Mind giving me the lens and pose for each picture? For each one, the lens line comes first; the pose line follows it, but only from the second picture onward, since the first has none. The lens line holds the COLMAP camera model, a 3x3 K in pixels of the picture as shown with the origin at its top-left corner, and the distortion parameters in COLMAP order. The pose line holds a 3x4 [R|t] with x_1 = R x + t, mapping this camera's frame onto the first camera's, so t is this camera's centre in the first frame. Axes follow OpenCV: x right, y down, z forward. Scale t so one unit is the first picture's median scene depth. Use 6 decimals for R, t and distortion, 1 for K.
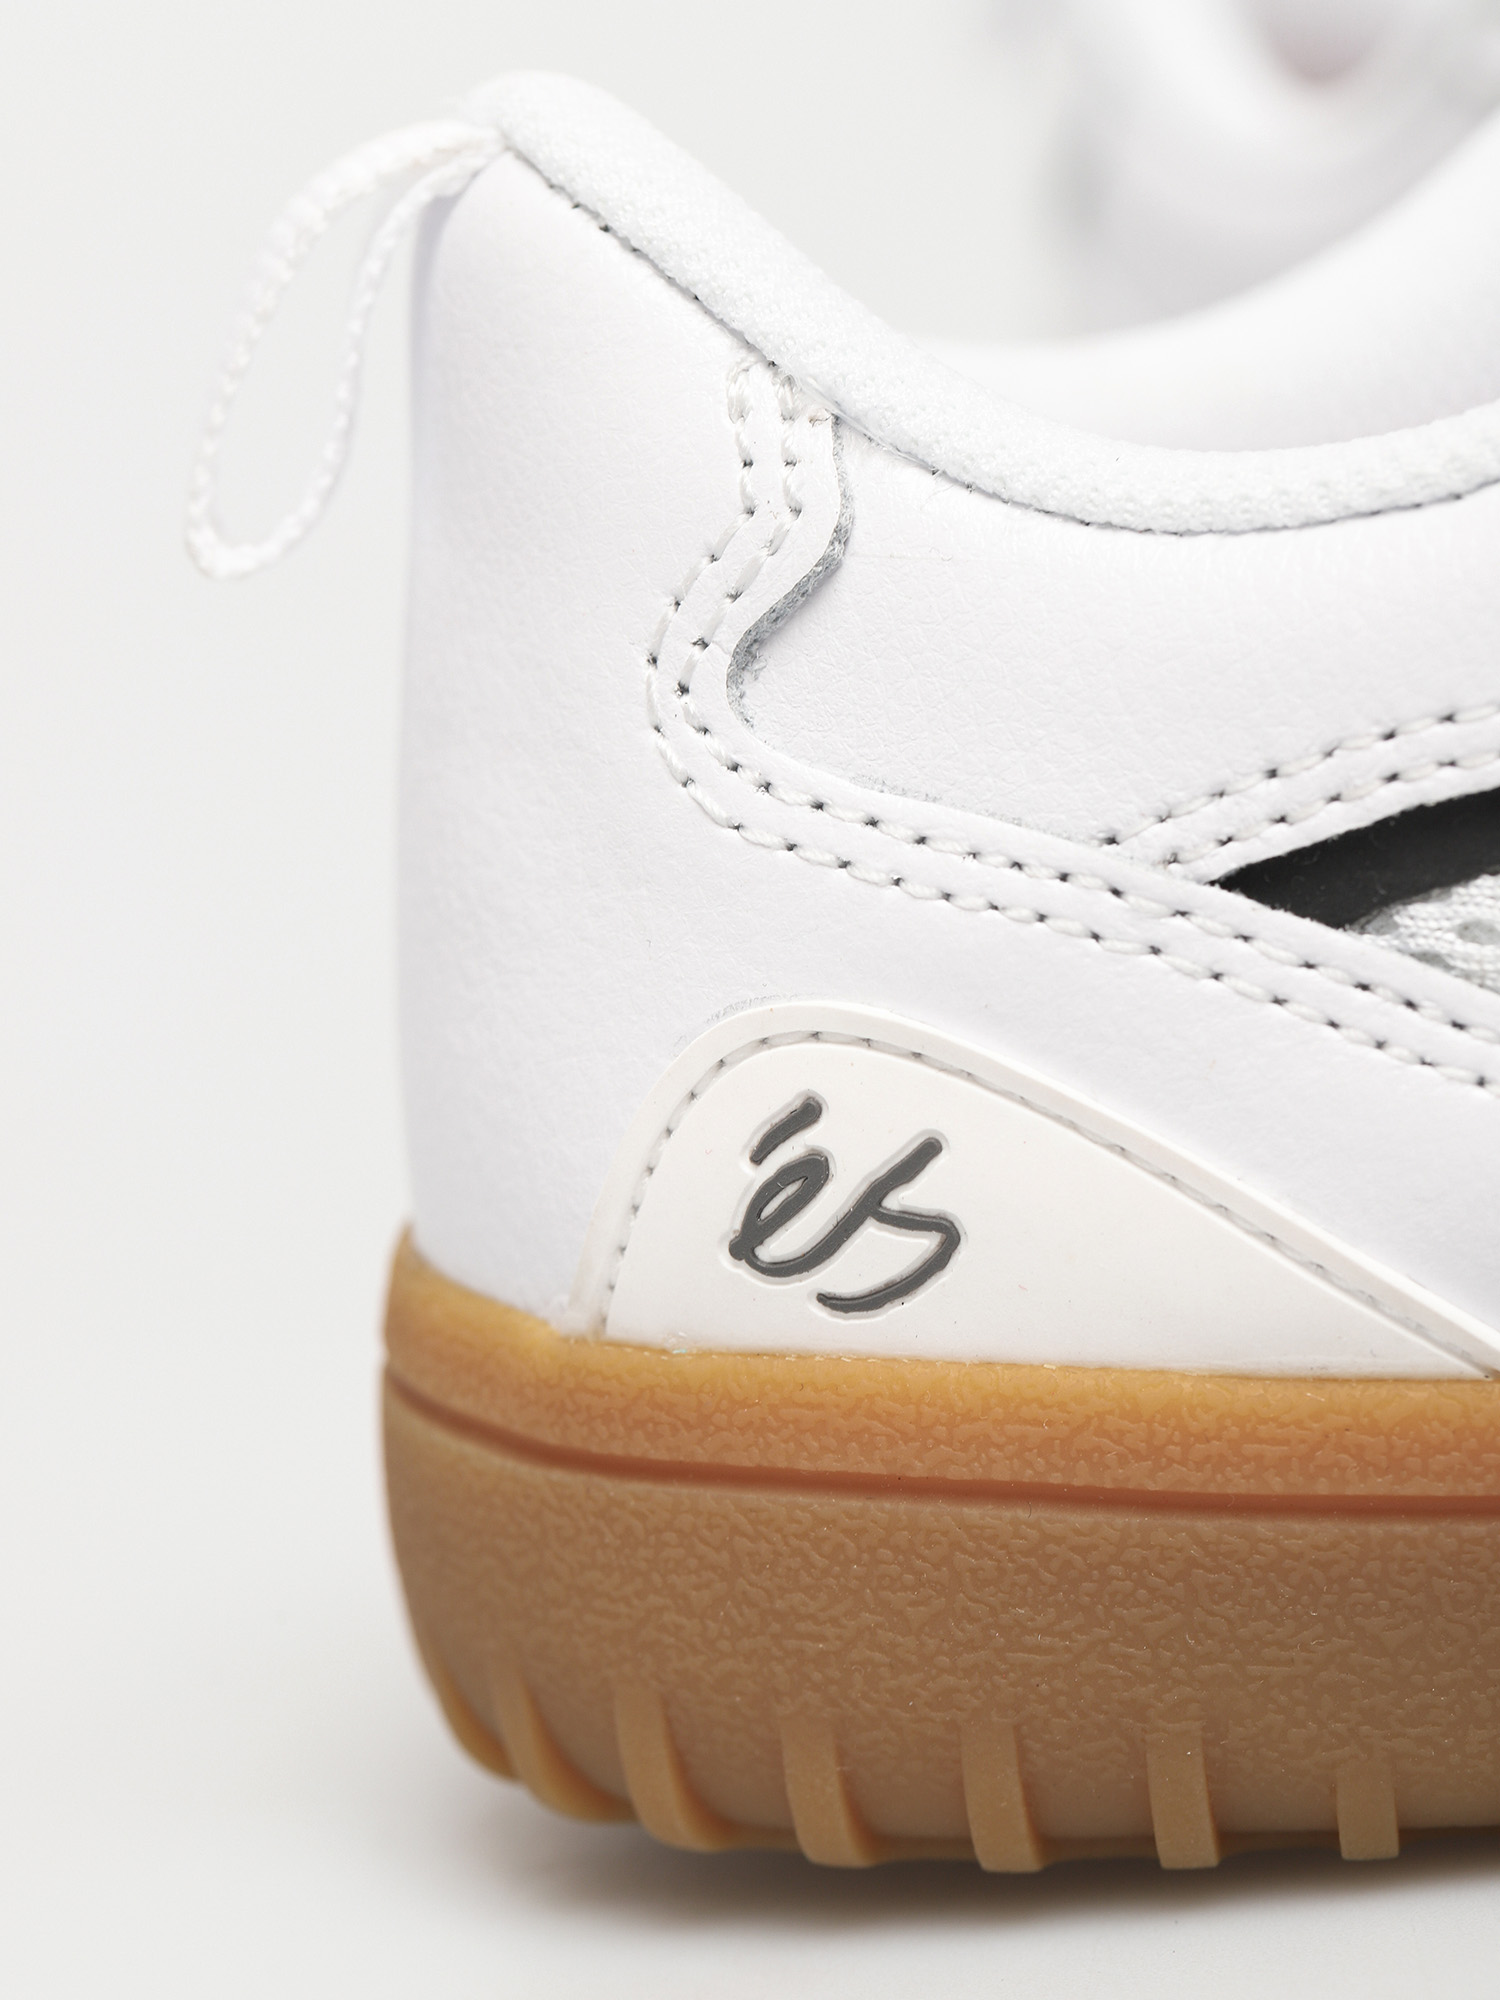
lens RADIAL K [[5690.2, 0, 746.8], [0, 5690.2, 1003.6], [0, 0, 1]] dist [-0.007328, 0.000000]
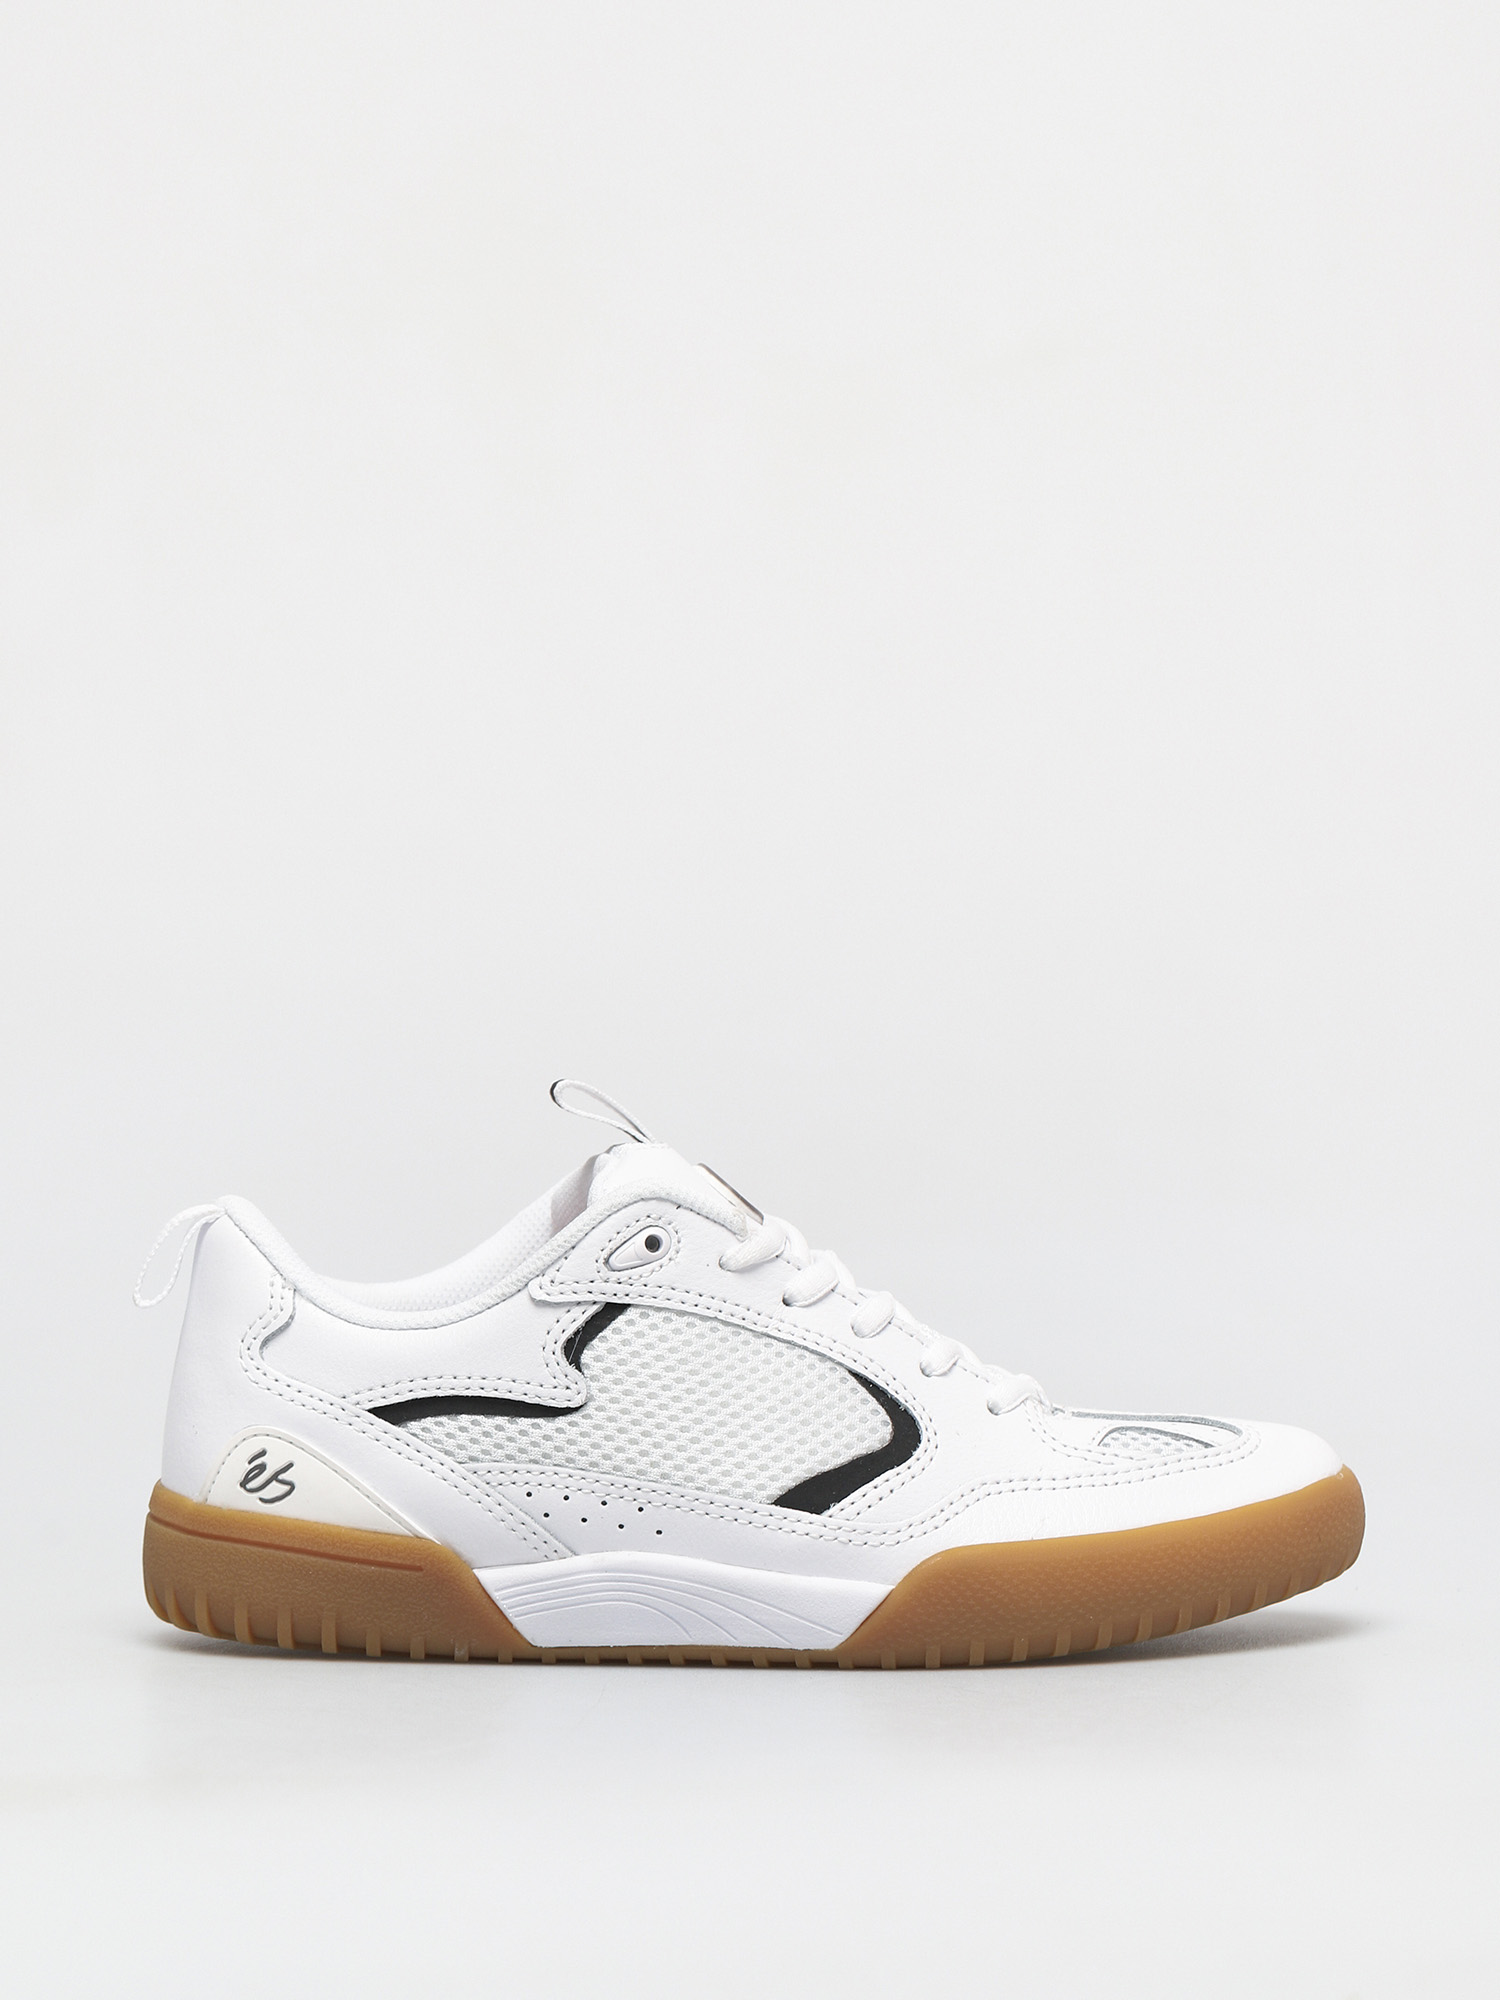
lens RADIAL K [[5690.2, 0, 750.0], [0, 5690.2, 999.9], [0, 0, 1]] dist [-0.007328, 0.000000]
pose [[0.988677, 0.143173, 0.044932, 0.127845], [-0.133717, 0.976471, -0.169187, 0.350498], [-0.068098, 0.161263, 0.984559, -3.159940]]
